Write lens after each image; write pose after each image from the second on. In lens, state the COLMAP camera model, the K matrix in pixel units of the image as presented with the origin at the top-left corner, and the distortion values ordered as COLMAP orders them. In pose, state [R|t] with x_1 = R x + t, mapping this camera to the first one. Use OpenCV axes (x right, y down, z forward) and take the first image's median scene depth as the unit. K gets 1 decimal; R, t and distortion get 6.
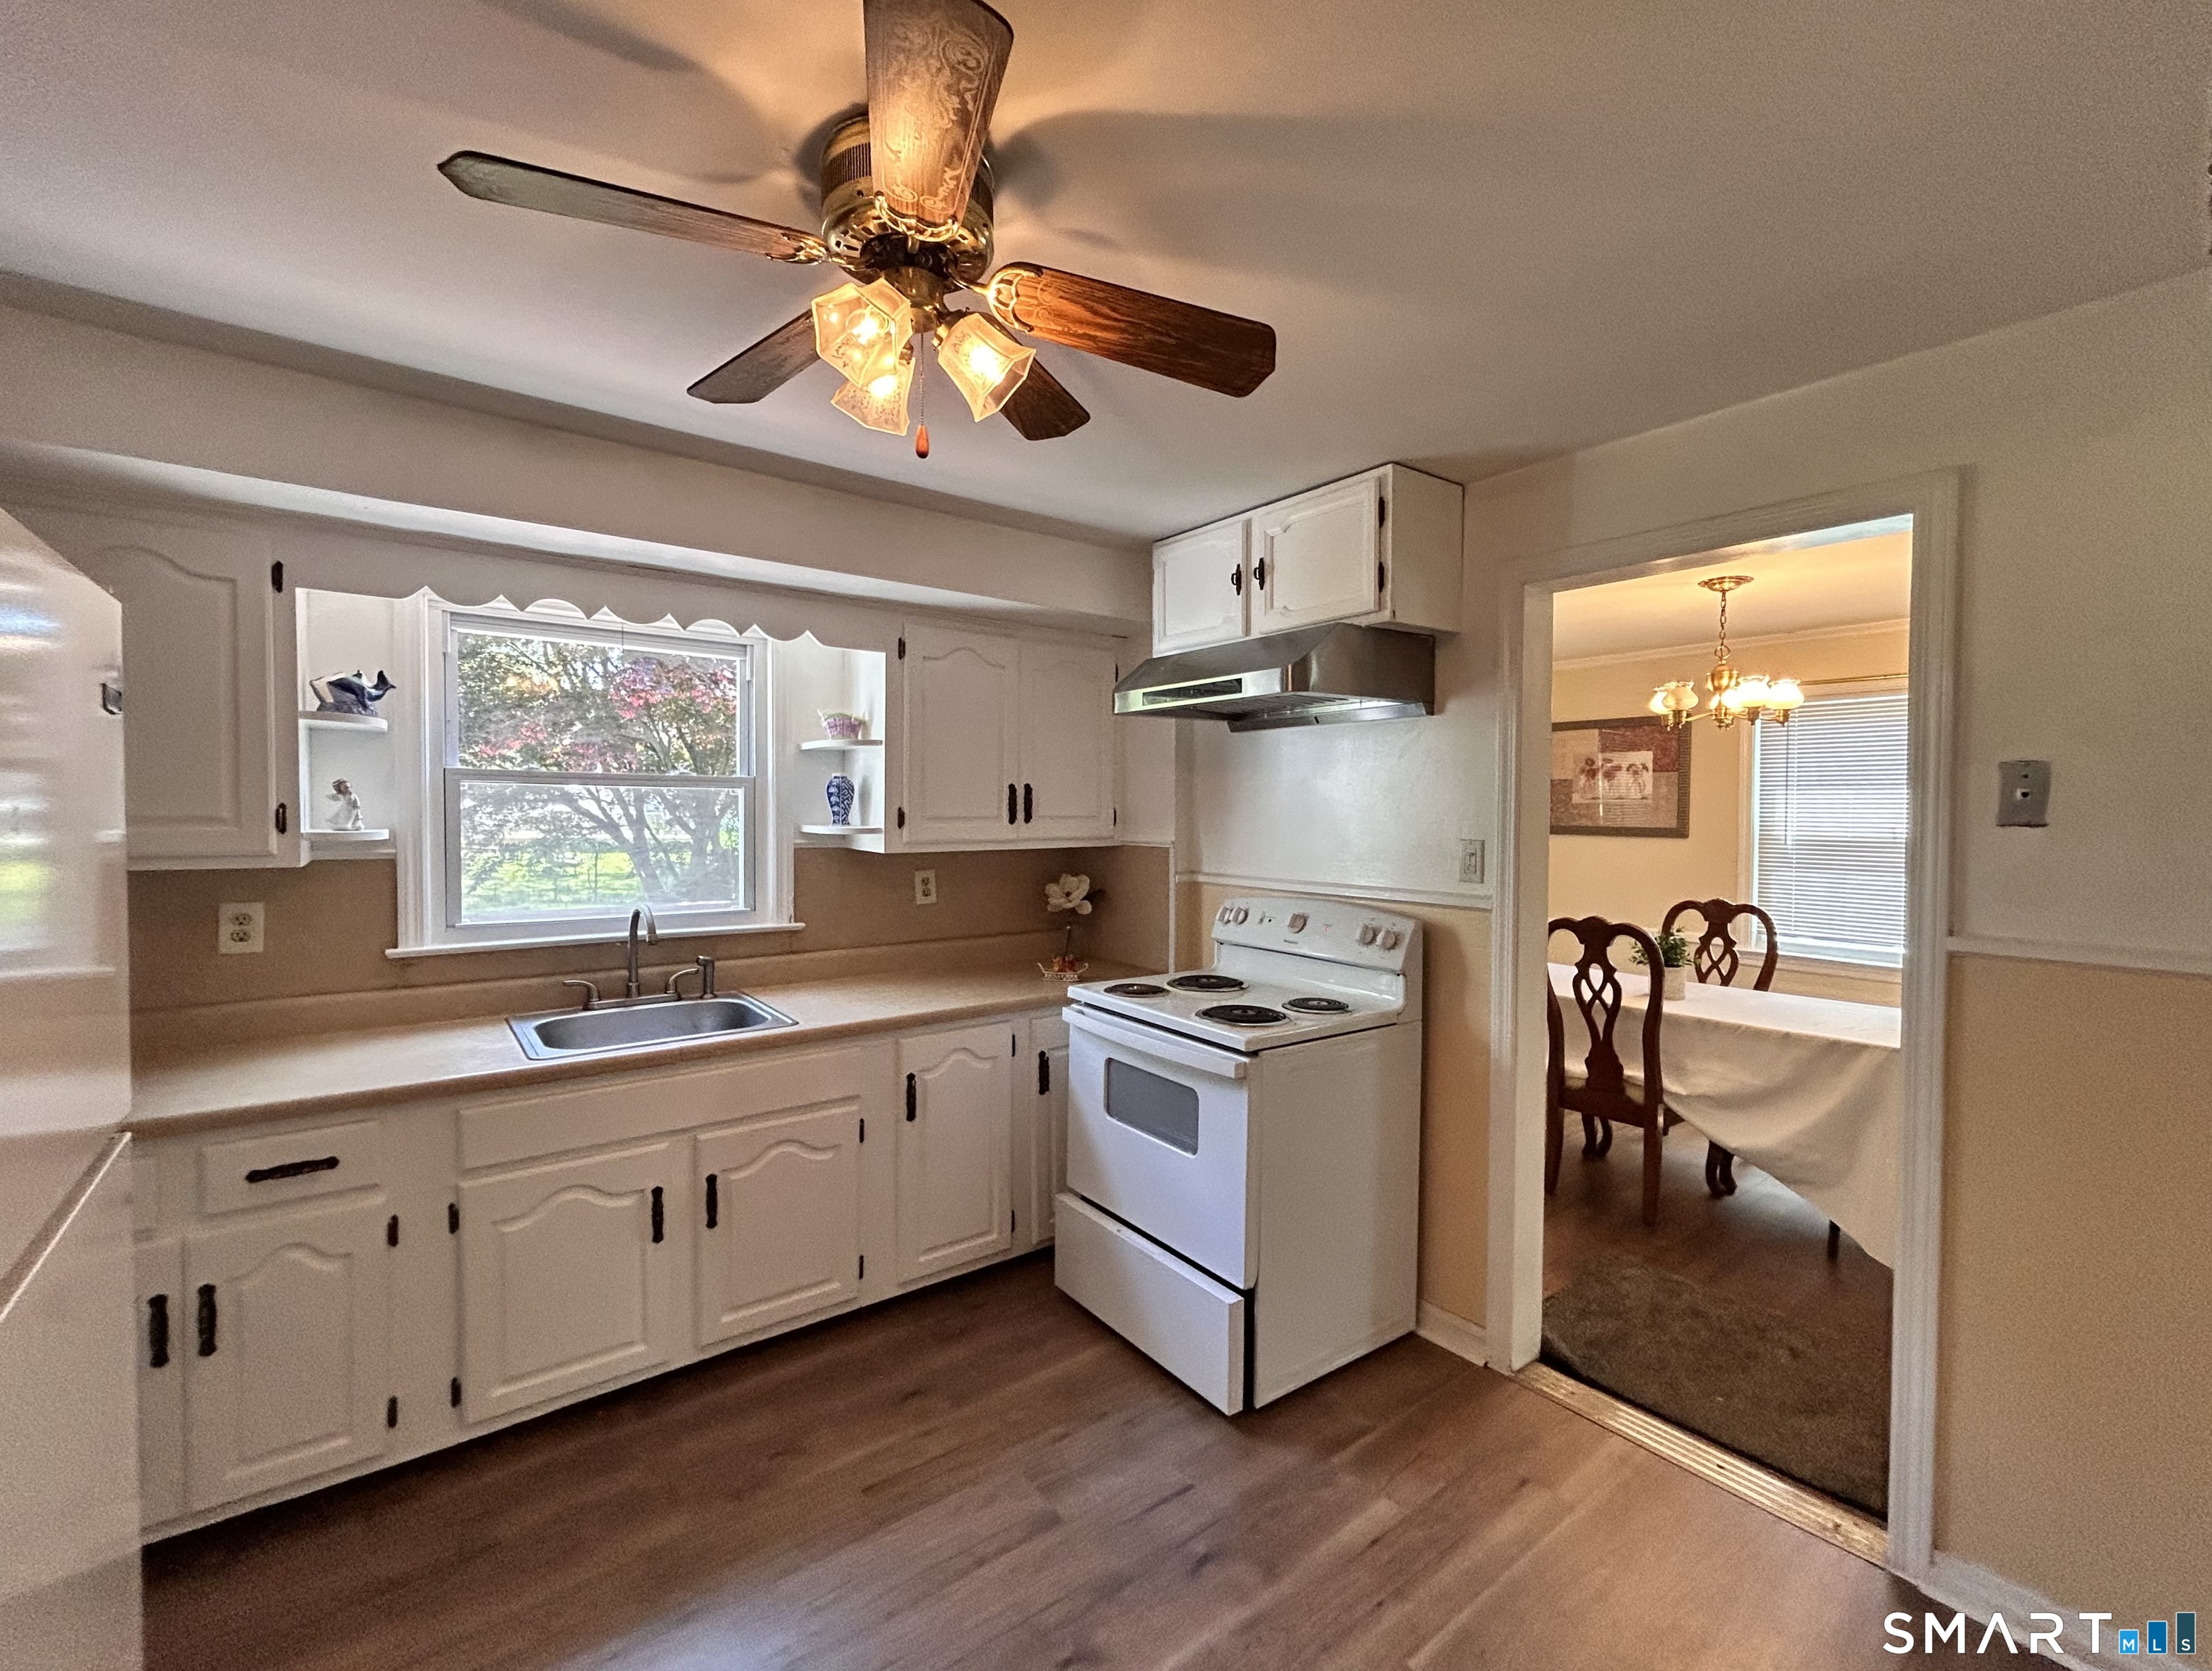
lens RADIAL K [[963.8, 0, 1110.2], [0, 963.8, 843.5], [0, 0, 1]] dist [-0.001957, -0.000048]
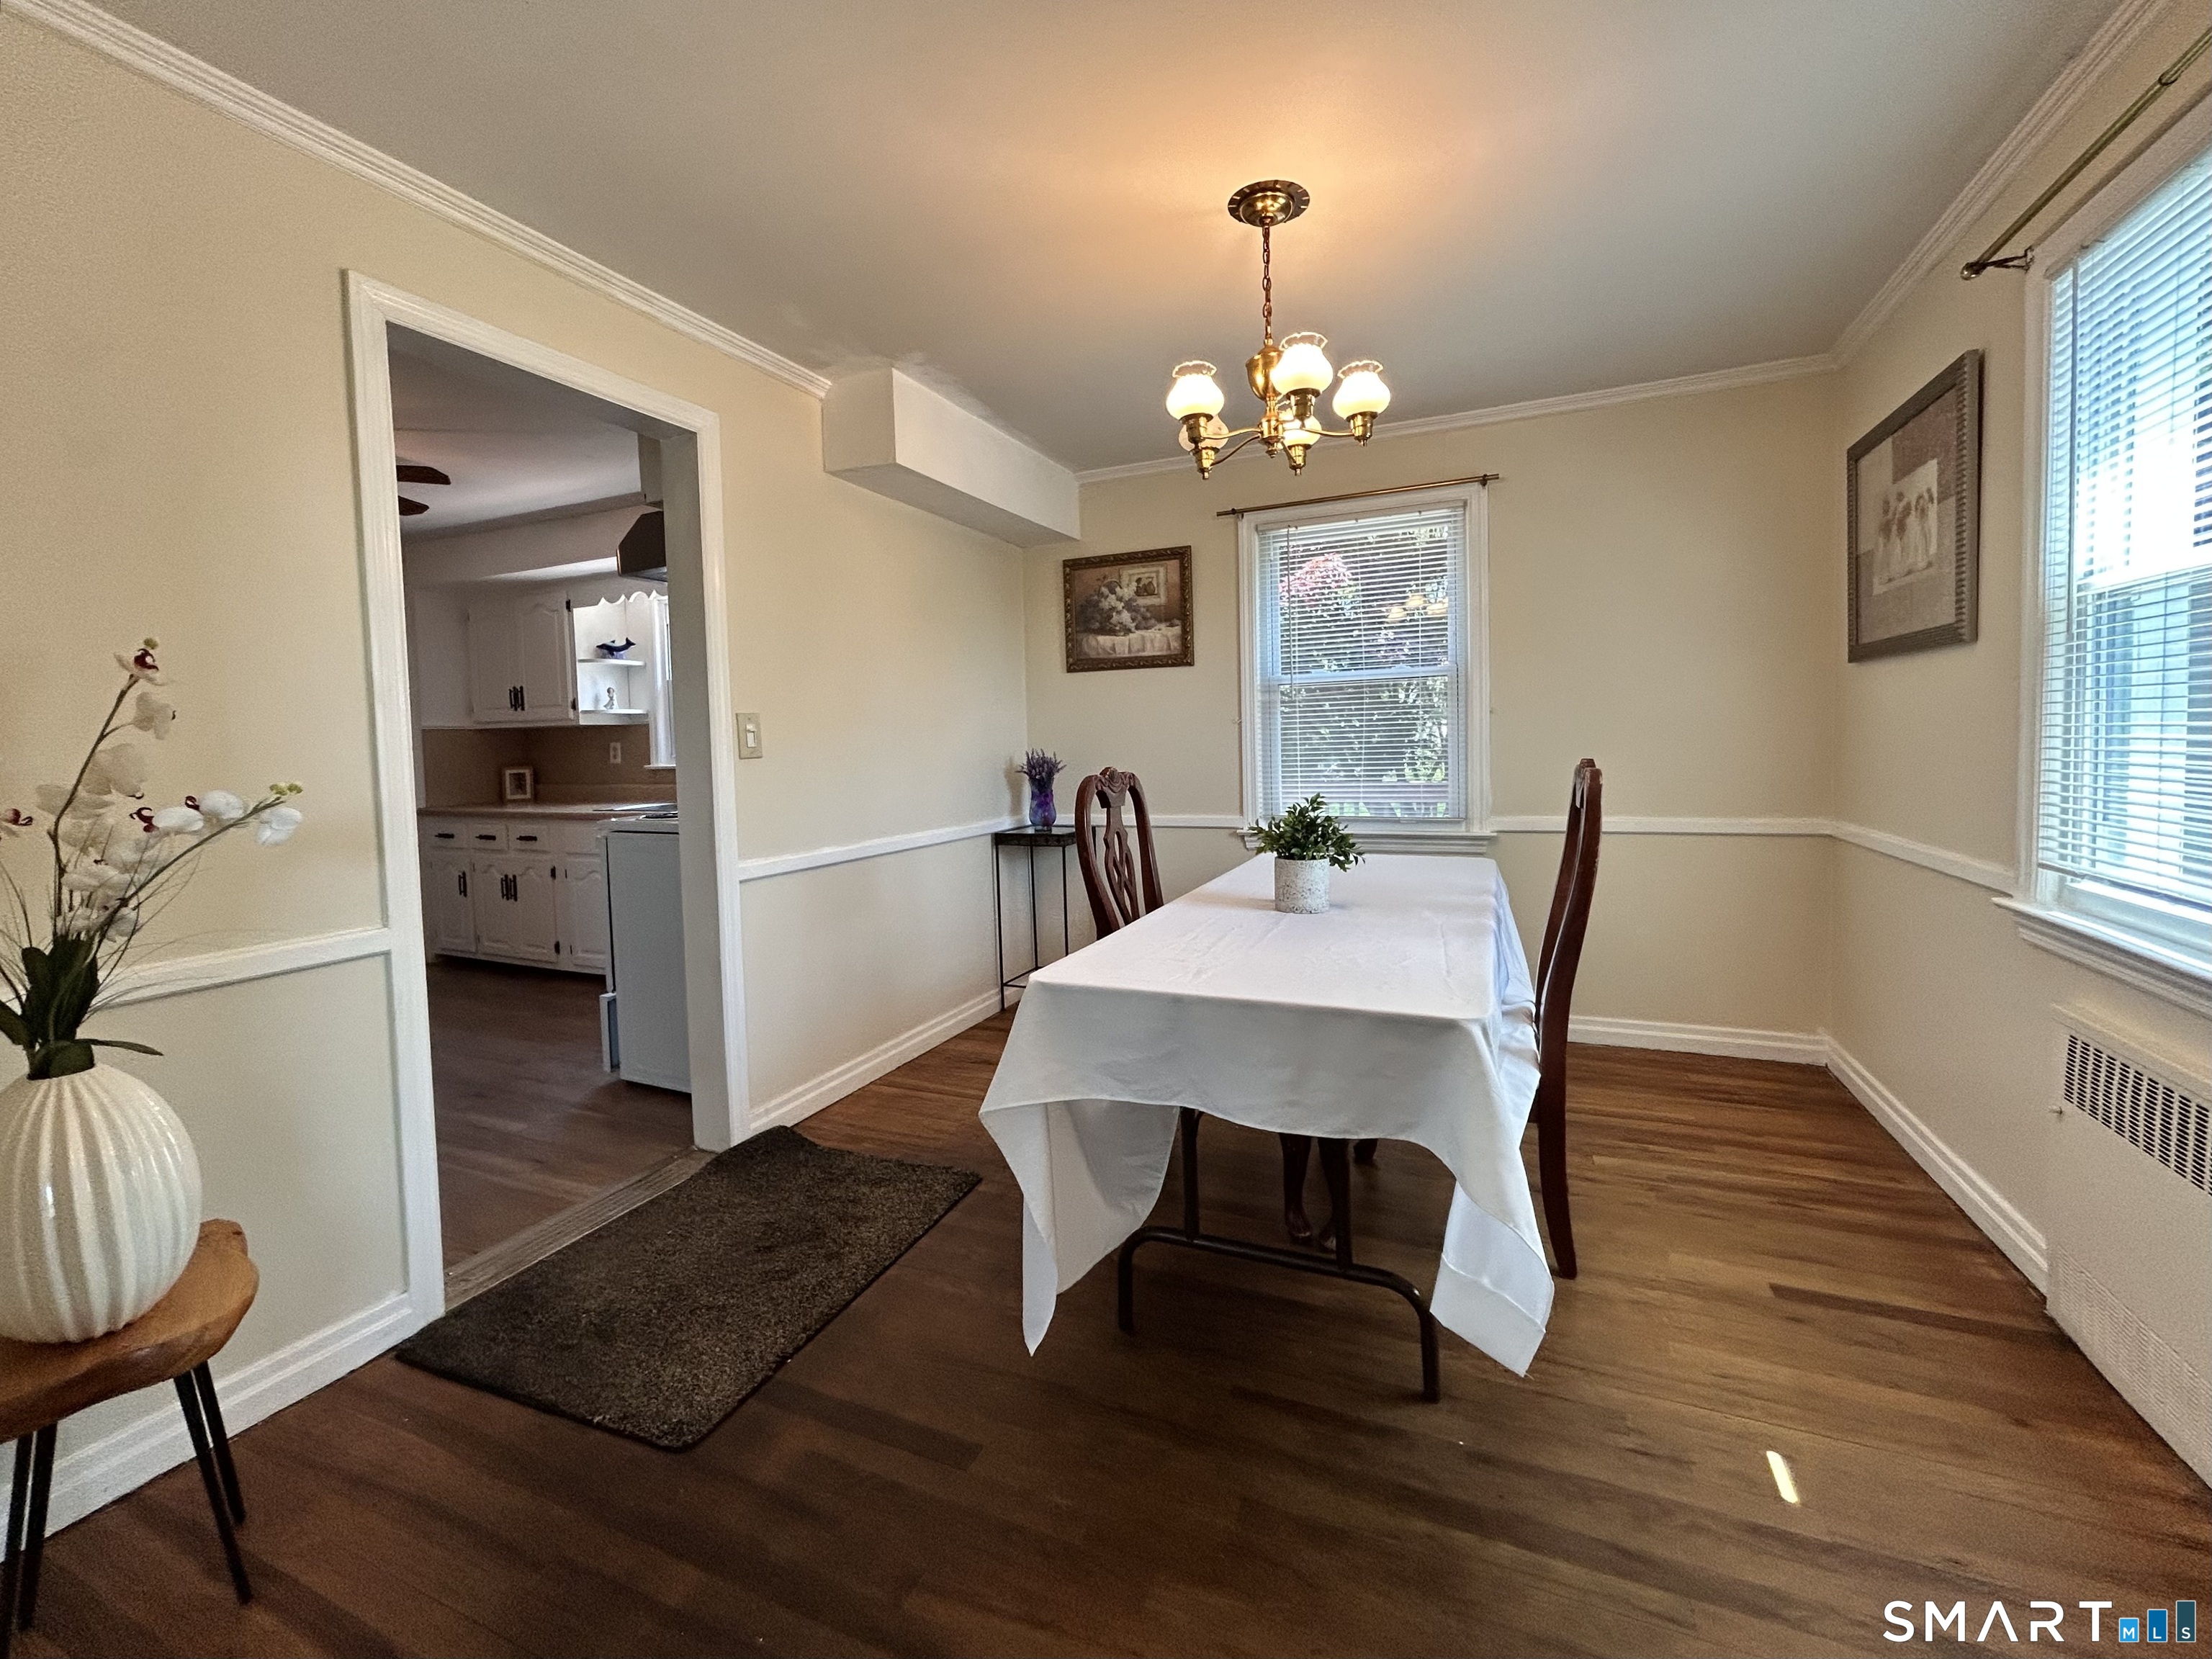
lens RADIAL K [[921.6, 0, 1105.5], [0, 921.6, 787.5], [0, 0, 1]] dist [-0.001881, 0.000076]
pose [[0.473624, 0.027494, -0.880298, 0.978427], [-0.000611, 0.999523, 0.030889, 0.059631], [0.880727, -0.014092, 0.473415, 0.571292]]
